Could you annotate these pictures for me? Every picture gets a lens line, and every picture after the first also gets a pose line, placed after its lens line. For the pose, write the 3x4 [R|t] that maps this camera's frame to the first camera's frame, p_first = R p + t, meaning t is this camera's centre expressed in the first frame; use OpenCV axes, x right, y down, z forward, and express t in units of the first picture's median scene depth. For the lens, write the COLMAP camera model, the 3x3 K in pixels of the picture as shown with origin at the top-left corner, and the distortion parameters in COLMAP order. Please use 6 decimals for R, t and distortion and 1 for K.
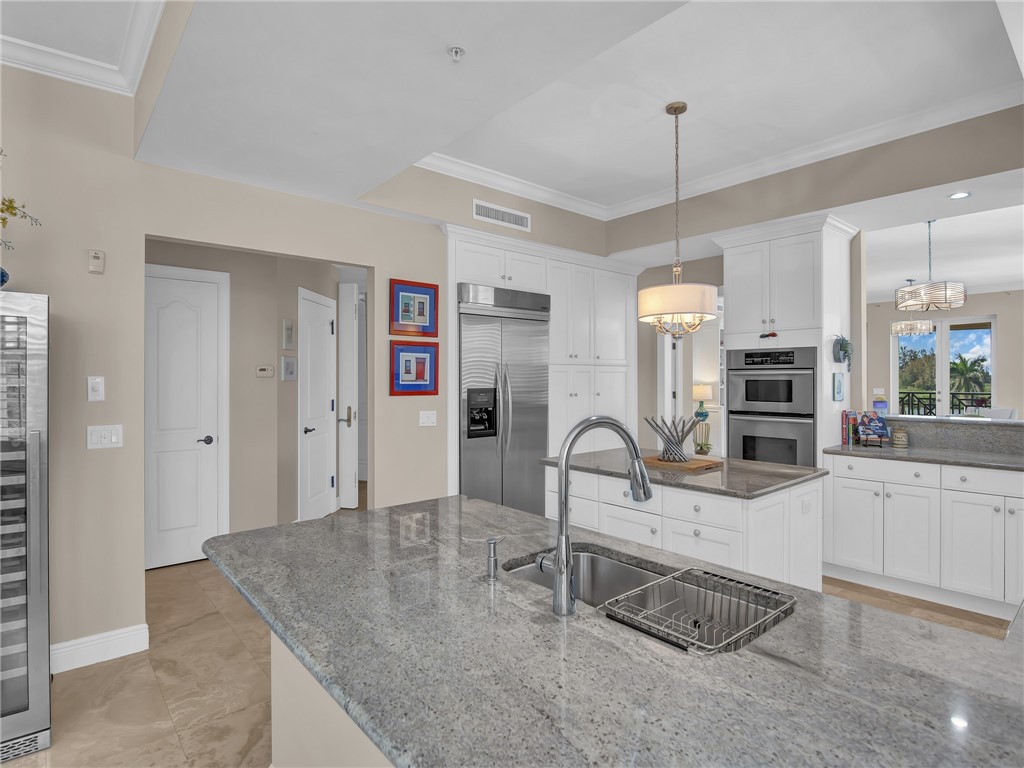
lens RADIAL K [[524.5, 0, 515.5], [0, 524.5, 382.6], [0, 0, 1]] dist [-0.010413, -0.004009]
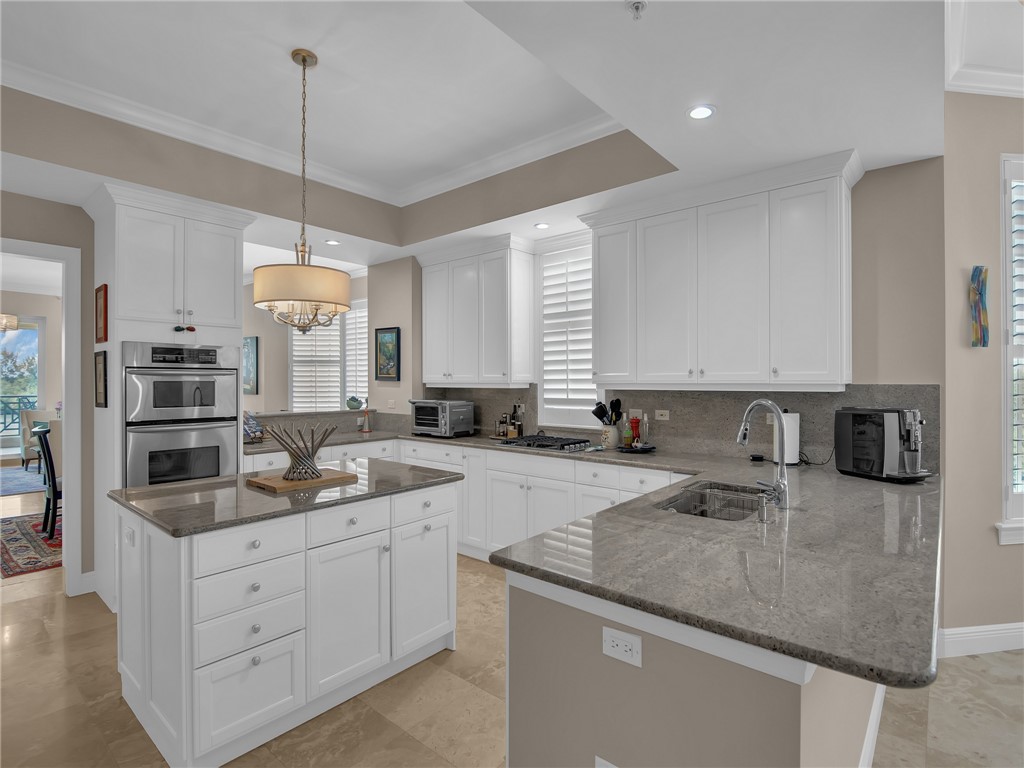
lens RADIAL K [[504.2, 0, 521.4], [0, 504.2, 383.5], [0, 0, 1]] dist [-0.009469, -0.004212]
pose [[-0.142991, -0.005163, 0.989710, -0.408673], [0.007015, 0.999956, 0.006230, -0.002832], [-0.989699, 0.007833, -0.142949, 0.581817]]
